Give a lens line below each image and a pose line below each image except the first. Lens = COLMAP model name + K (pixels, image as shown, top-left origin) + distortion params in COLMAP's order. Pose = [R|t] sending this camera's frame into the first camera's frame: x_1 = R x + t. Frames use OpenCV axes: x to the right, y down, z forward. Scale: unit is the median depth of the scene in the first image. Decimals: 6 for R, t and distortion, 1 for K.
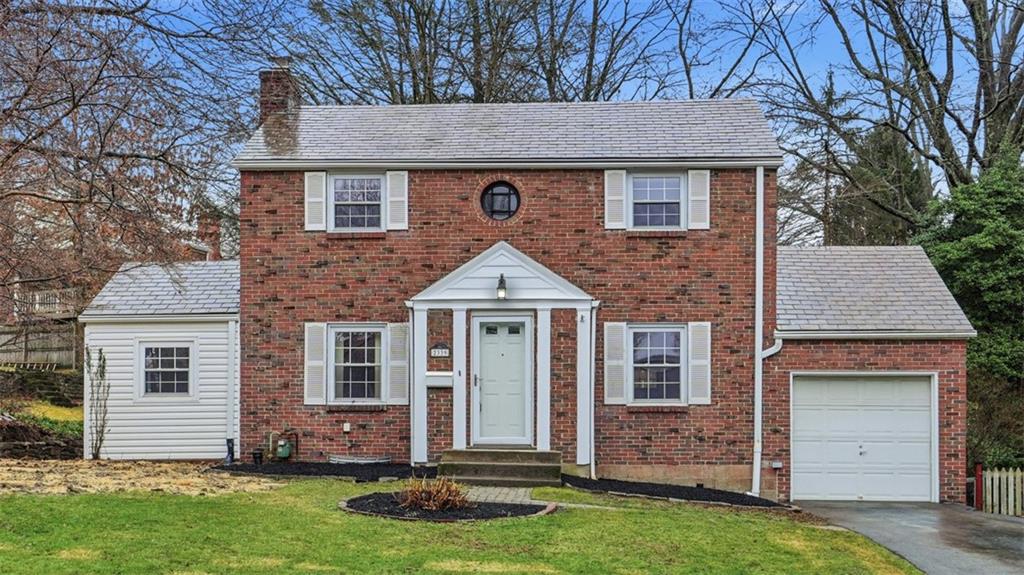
lens RADIAL K [[1279.3, 0, 509.8], [0, 1279.3, 293.3], [0, 0, 1]] dist [0.033451, 0.000000]
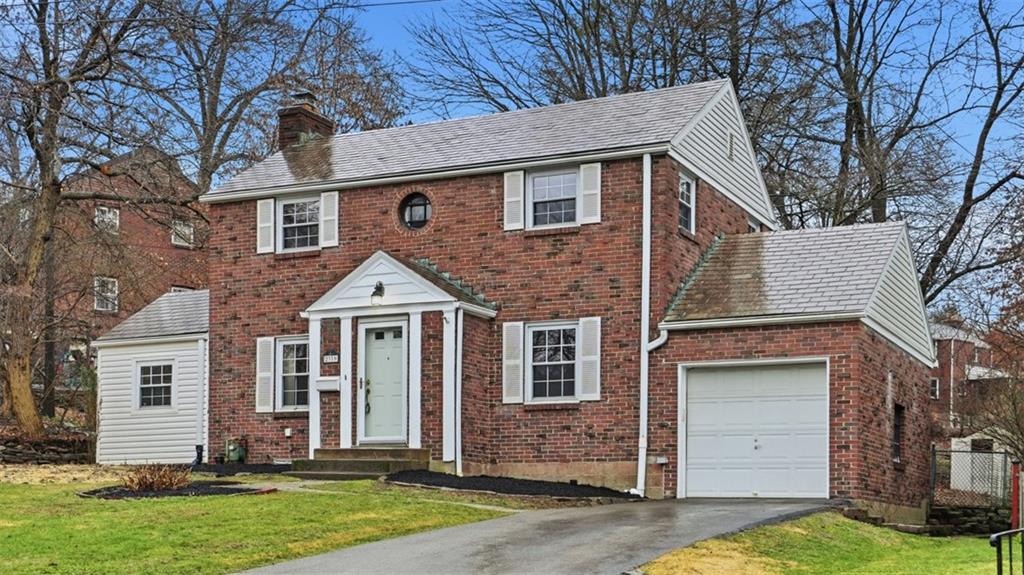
lens RADIAL K [[1421.2, 0, 513.3], [0, 1421.2, 285.8], [0, 0, 1]] dist [0.039975, 0.000000]
pose [[0.915190, -0.063675, -0.397960, 0.530292], [0.053352, 0.997891, -0.036971, 0.035487], [0.399475, 0.012604, 0.916658, -0.027201]]
